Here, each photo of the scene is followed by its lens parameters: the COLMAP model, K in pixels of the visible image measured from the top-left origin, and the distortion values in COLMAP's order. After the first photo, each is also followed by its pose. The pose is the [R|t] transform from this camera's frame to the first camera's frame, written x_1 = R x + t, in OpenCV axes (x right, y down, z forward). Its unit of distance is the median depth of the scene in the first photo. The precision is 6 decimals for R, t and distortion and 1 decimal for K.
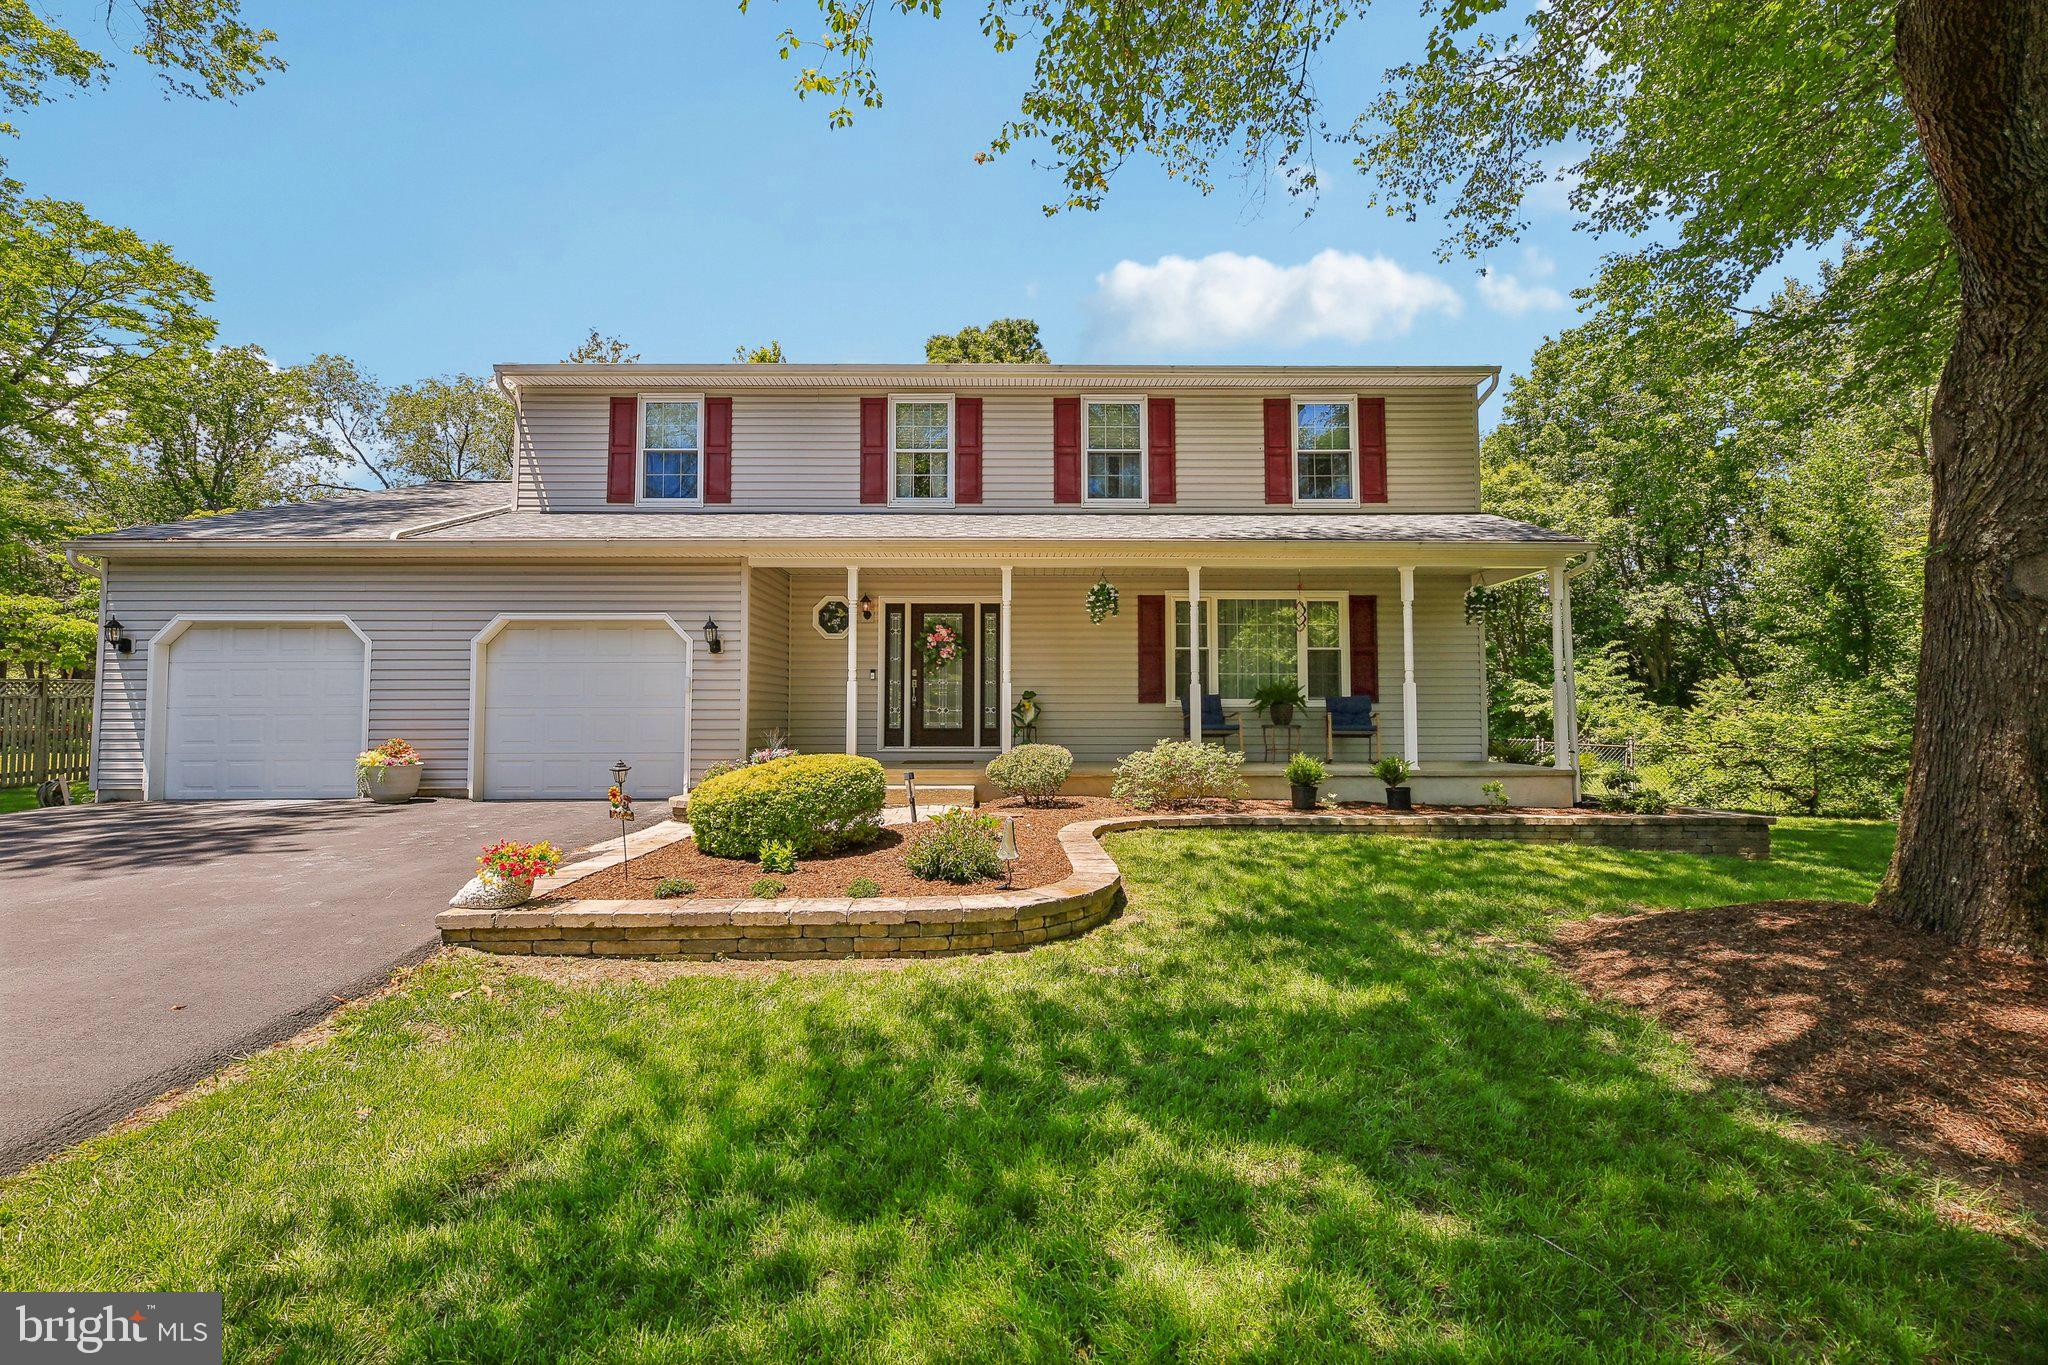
lens RADIAL K [[863.1, 0, 1019.7], [0, 863.1, 678.8], [0, 0, 1]] dist [-0.002949, -0.000253]
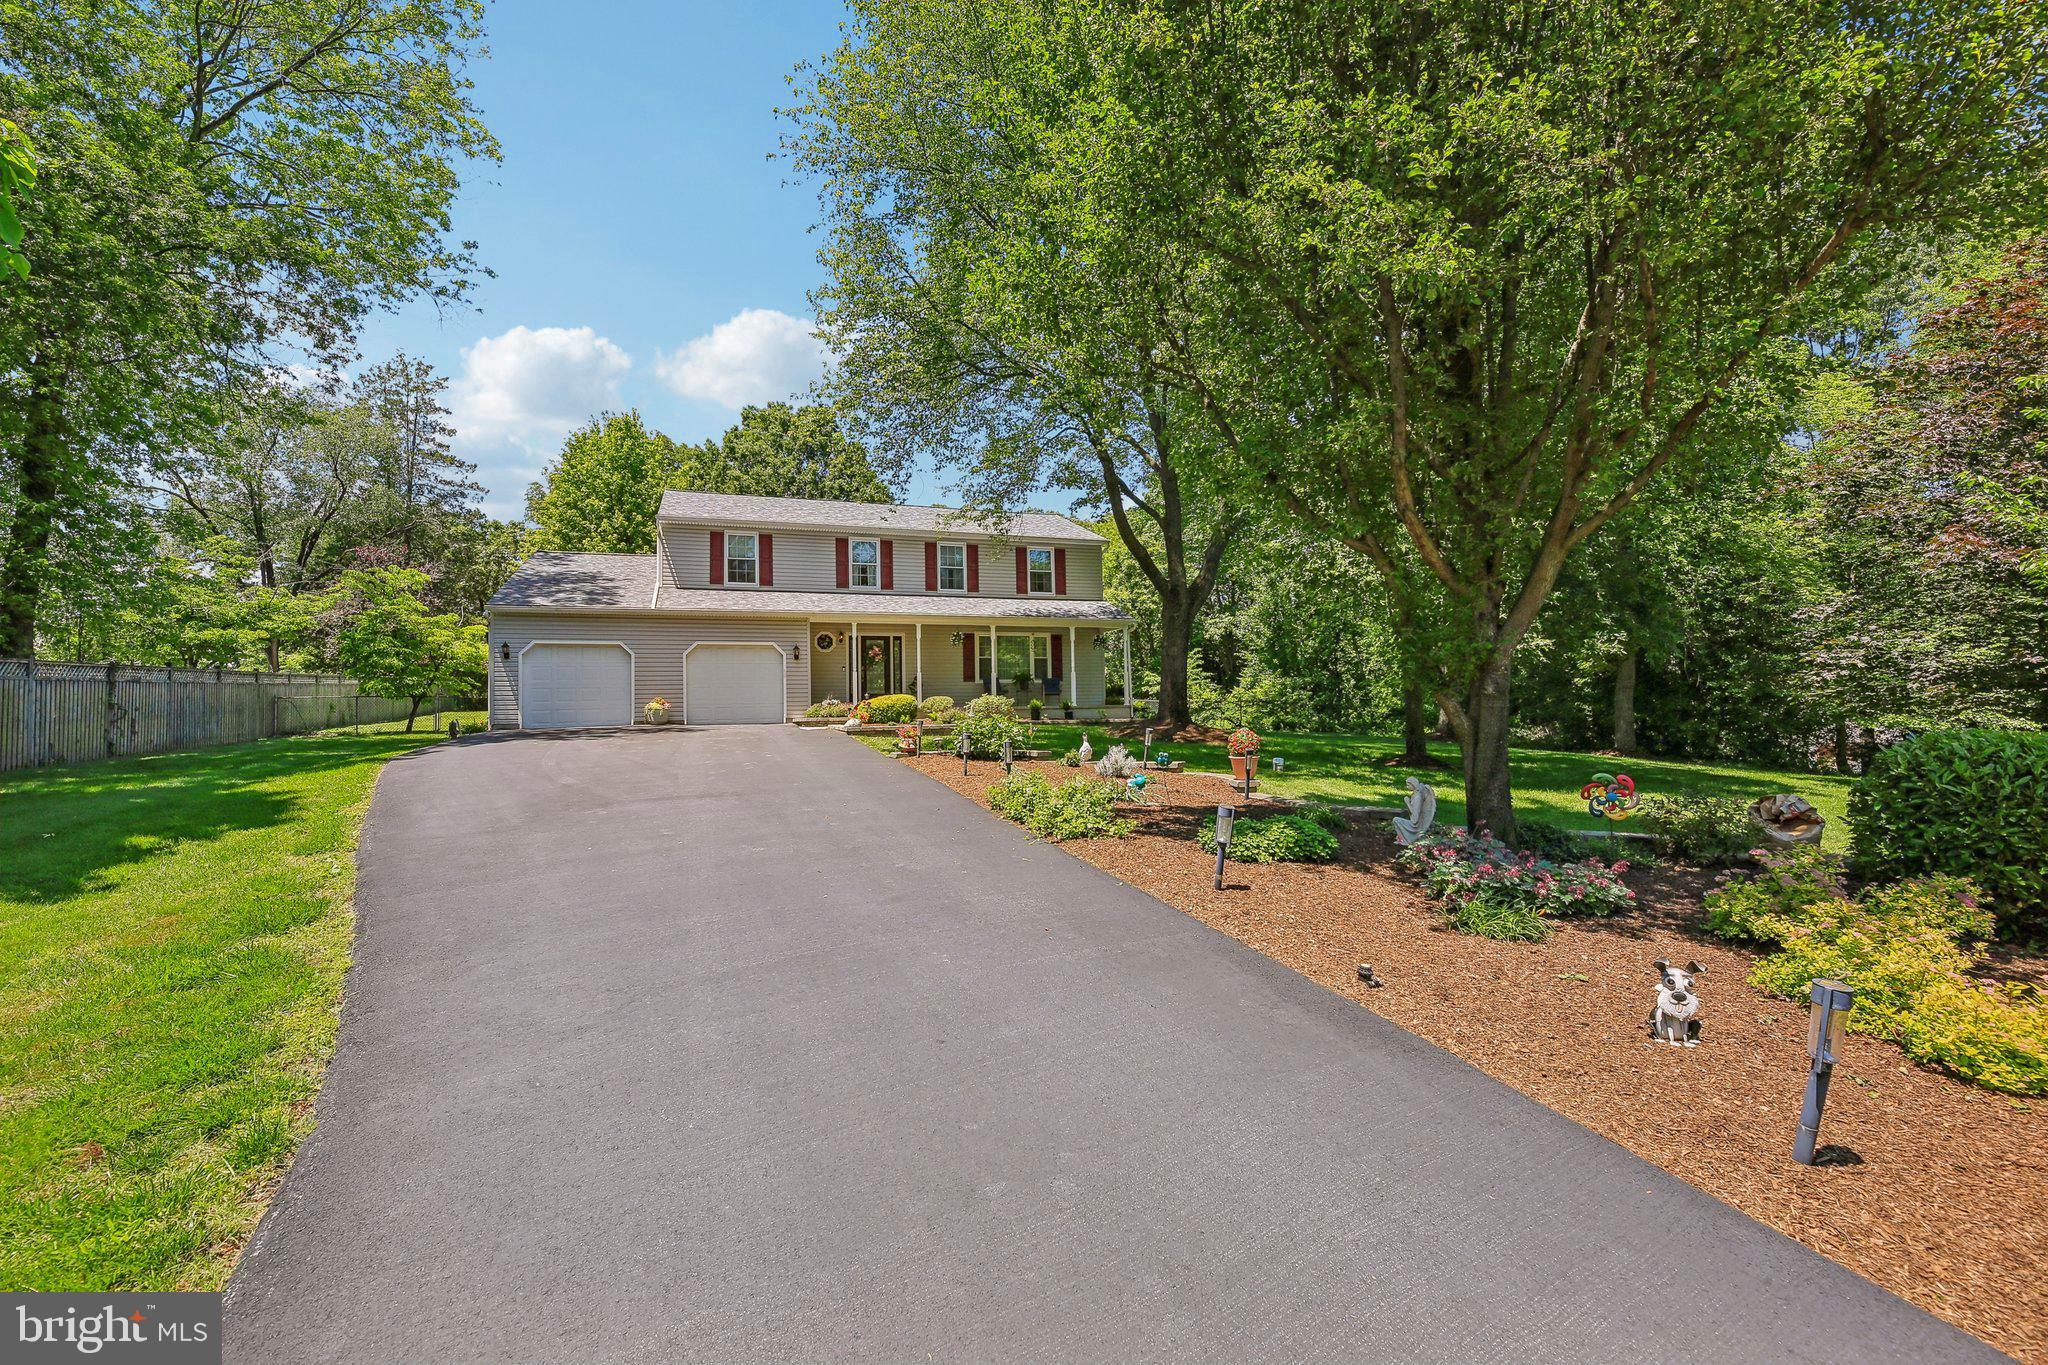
lens RADIAL K [[863.1, 0, 1025.3], [0, 863.1, 686.5], [0, 0, 1]] dist [-0.002949, -0.000253]
pose [[0.943027, -0.006798, 0.332646, -0.453173], [0.001065, 0.999848, 0.017416, 0.002894], [-0.332714, -0.016070, 0.942891, -1.159374]]
